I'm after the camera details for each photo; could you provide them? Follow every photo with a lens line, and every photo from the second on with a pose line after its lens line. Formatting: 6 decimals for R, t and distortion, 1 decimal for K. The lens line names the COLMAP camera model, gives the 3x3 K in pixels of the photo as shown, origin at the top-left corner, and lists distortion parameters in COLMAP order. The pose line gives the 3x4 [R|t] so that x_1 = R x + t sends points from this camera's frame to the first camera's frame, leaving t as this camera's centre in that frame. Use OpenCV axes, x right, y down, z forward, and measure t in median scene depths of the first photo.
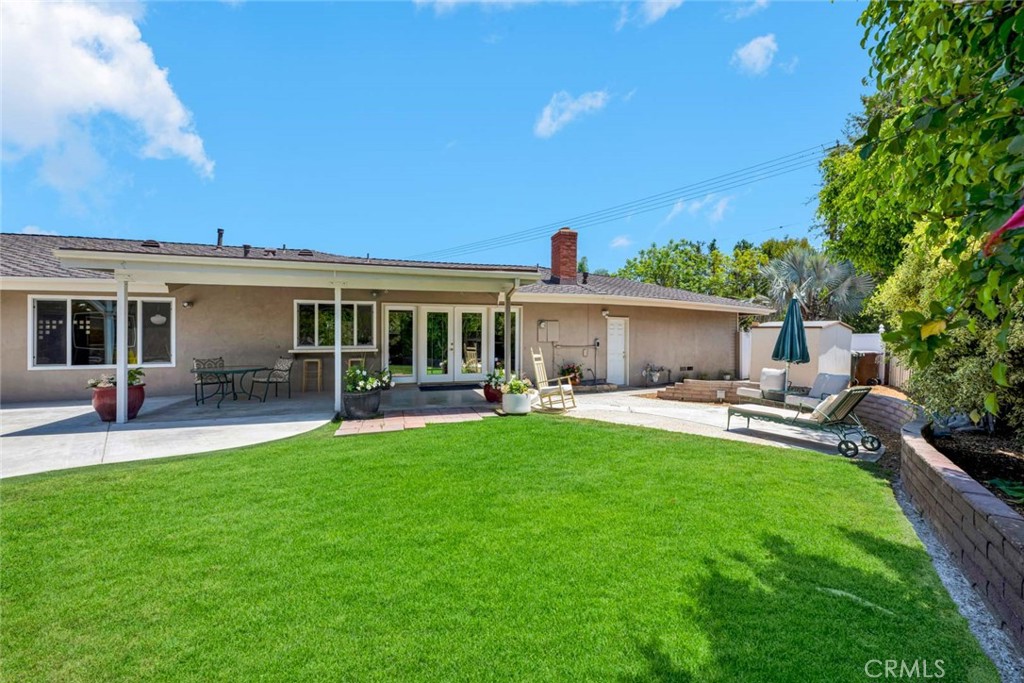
lens RADIAL K [[423.6, 0, 507.7], [0, 423.6, 350.9], [0, 0, 1]] dist [0.011966, 0.001476]
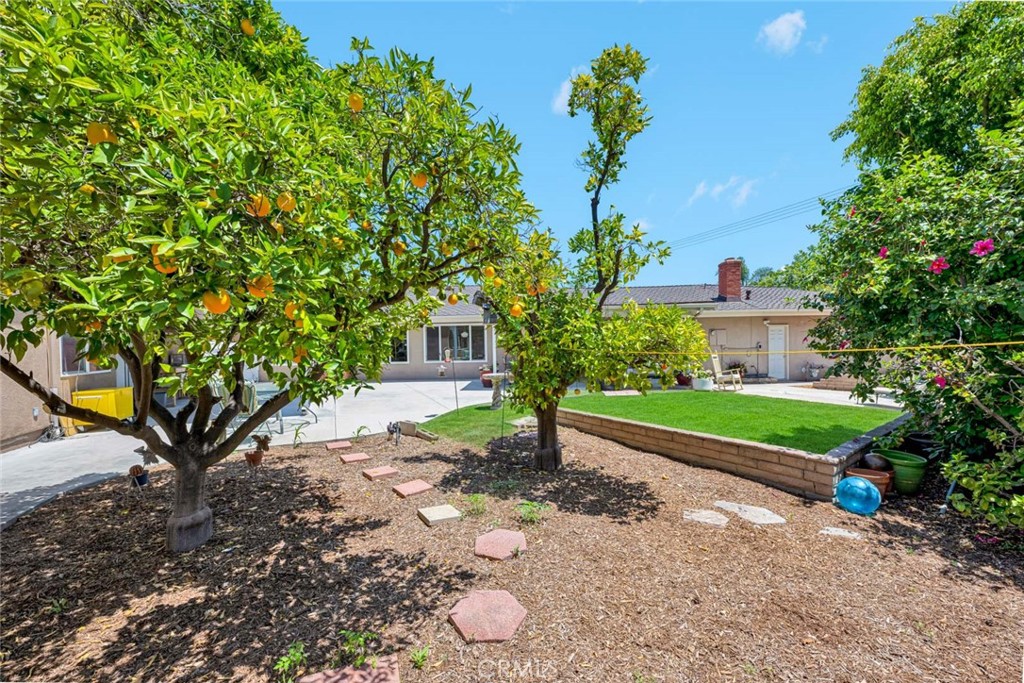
lens RADIAL K [[423.6, 0, 508.2], [0, 423.6, 348.0], [0, 0, 1]] dist [0.011966, 0.001476]
pose [[0.947101, -0.008334, -0.320827, -0.102964], [0.005240, 0.999931, -0.010506, -0.002284], [0.320893, 0.008269, 0.947079, -0.498302]]
